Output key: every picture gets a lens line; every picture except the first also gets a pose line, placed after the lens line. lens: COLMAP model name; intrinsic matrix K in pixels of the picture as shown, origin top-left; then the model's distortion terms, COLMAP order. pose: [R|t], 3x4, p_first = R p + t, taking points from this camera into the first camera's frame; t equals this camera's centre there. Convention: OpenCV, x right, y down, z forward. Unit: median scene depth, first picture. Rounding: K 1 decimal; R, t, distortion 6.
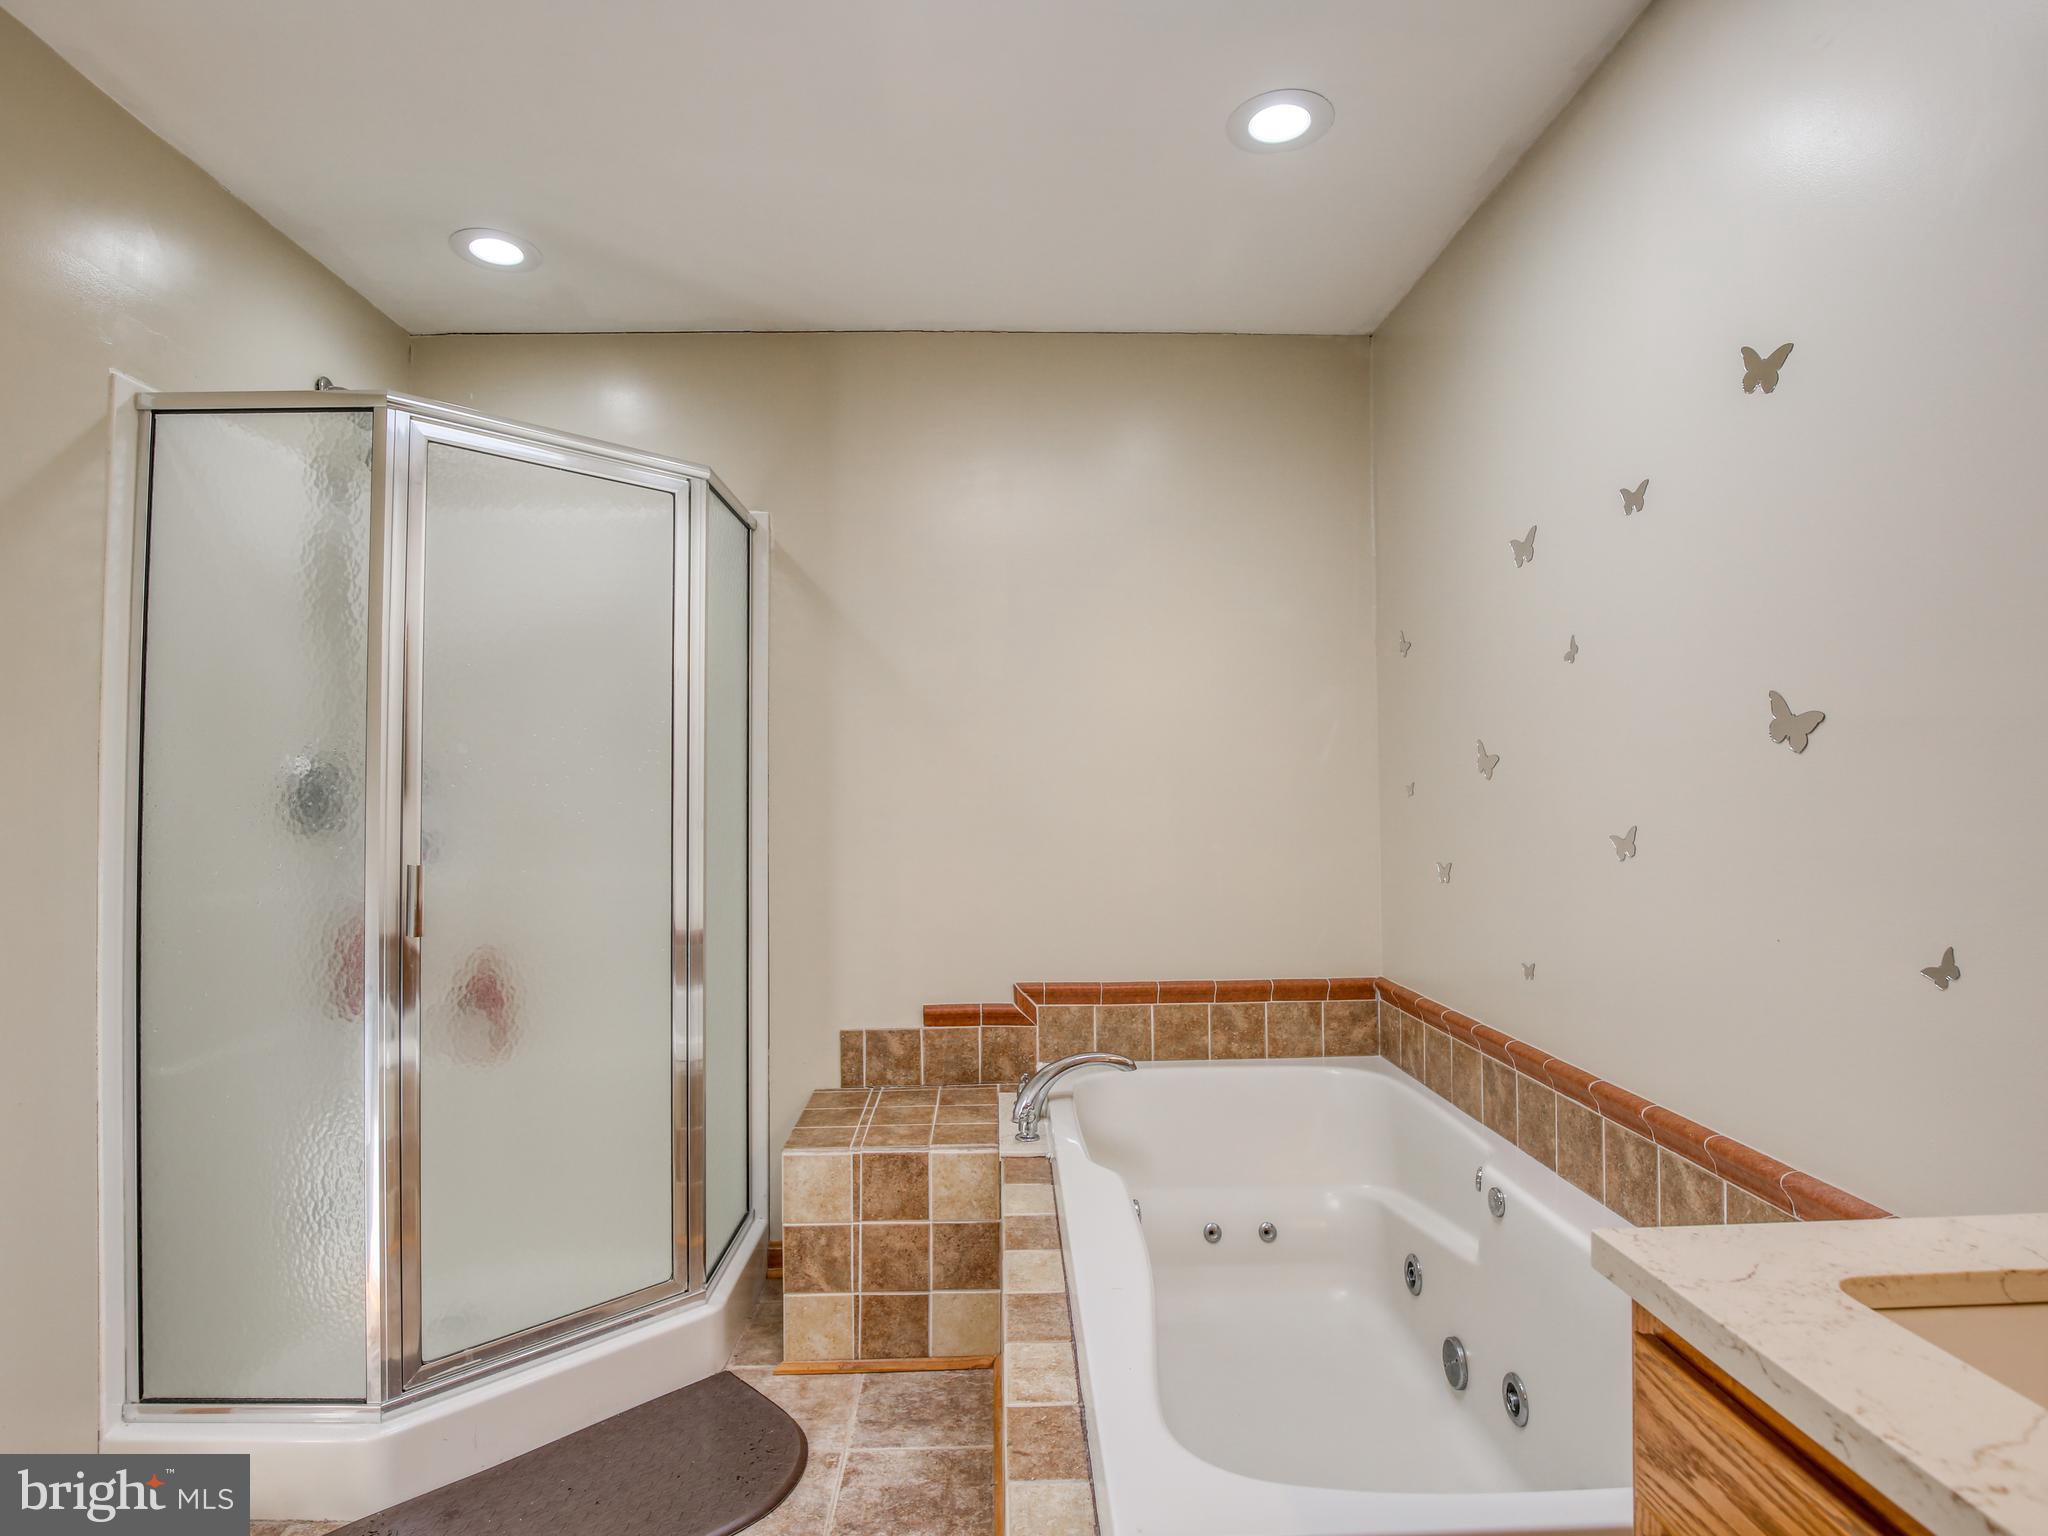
lens RADIAL K [[1030.8, 0, 1026.6], [0, 1030.8, 765.4], [0, 0, 1]] dist [-0.024847, 0.000142]
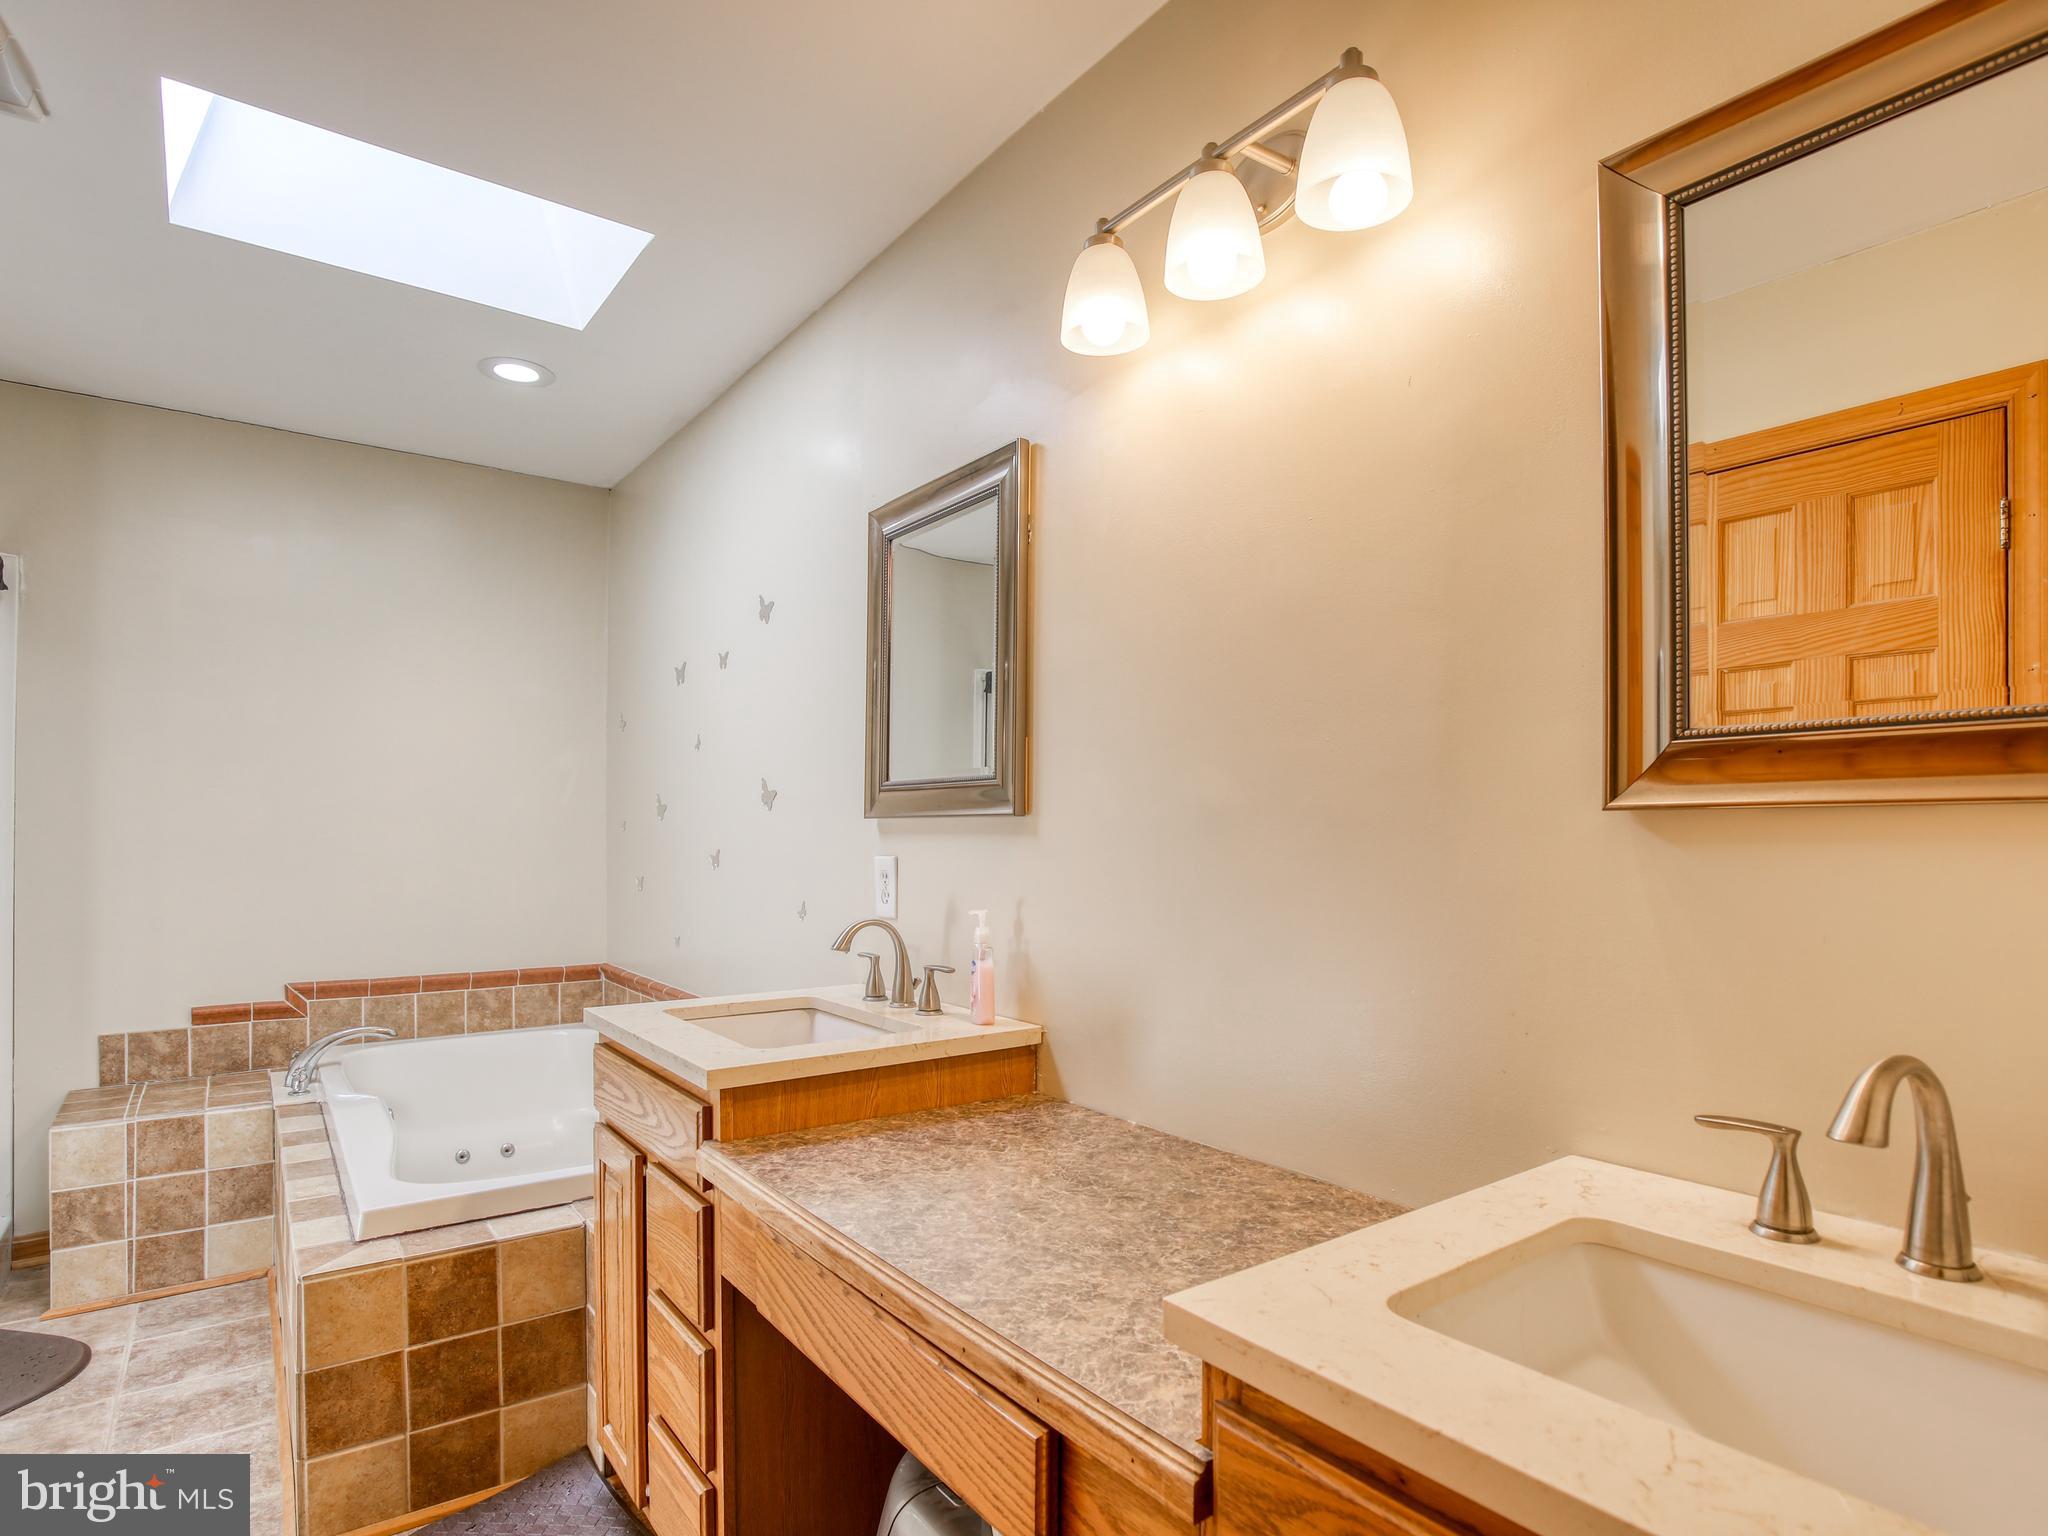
lens RADIAL K [[1070.3, 0, 1027.0], [0, 1070.3, 832.7], [0, 0, 1]] dist [-0.036432, 0.009823]
pose [[0.817912, 0.011640, 0.575225, -0.015687], [-0.027681, 0.999434, 0.019136, -0.012636], [-0.574677, -0.031574, 0.817771, -0.587705]]
